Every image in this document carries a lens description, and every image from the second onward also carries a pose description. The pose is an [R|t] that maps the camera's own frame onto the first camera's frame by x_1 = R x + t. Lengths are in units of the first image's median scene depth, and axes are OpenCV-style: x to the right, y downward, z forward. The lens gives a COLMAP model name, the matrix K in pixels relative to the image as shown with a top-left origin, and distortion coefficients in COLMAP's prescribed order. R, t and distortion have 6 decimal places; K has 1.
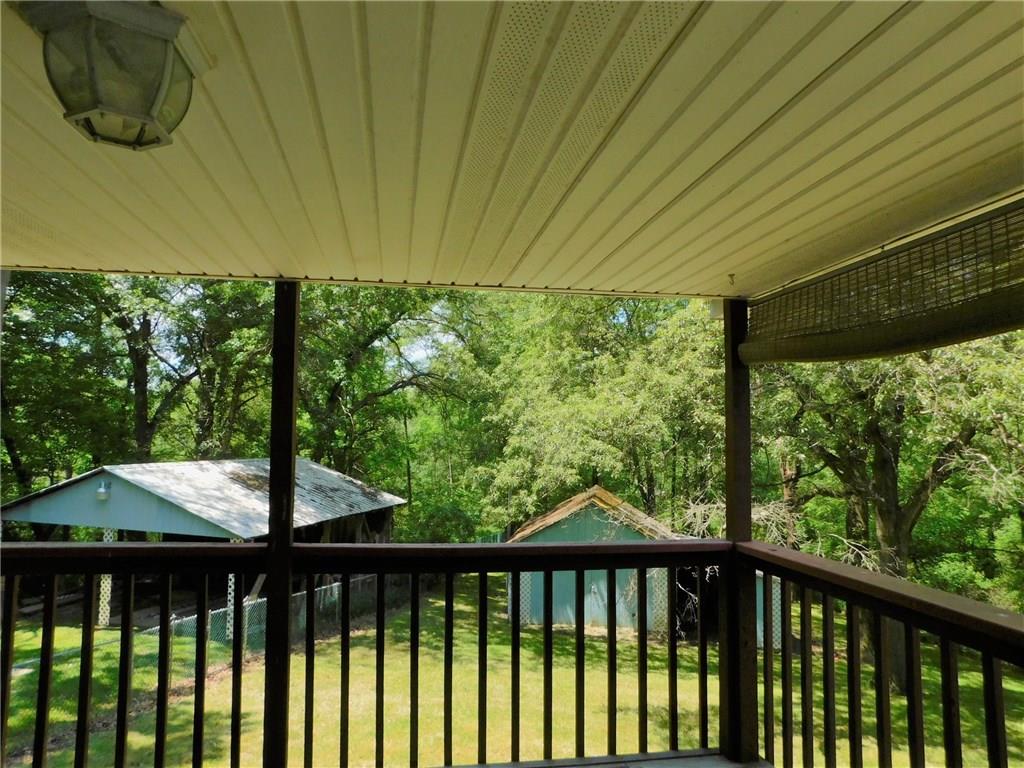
lens RADIAL K [[672.0, 0, 518.3], [0, 672.0, 384.2], [0, 0, 1]] dist [-0.054830, 0.033814]
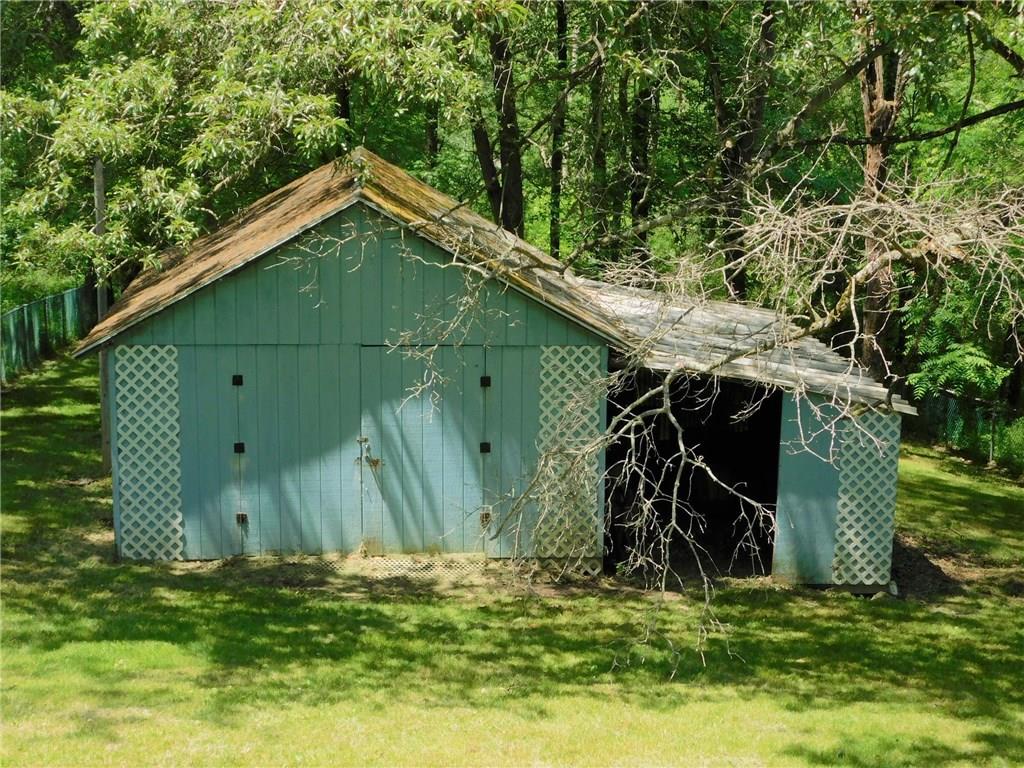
lens RADIAL K [[1771.3, 0, 517.9], [0, 1771.3, 390.6], [0, 0, 1]] dist [0.022921, 0.000000]
pose [[0.975657, -0.049530, 0.213636, -0.007387], [-0.012718, 0.959743, 0.280593, 0.026527], [-0.218933, -0.276480, 0.935750, 0.177590]]
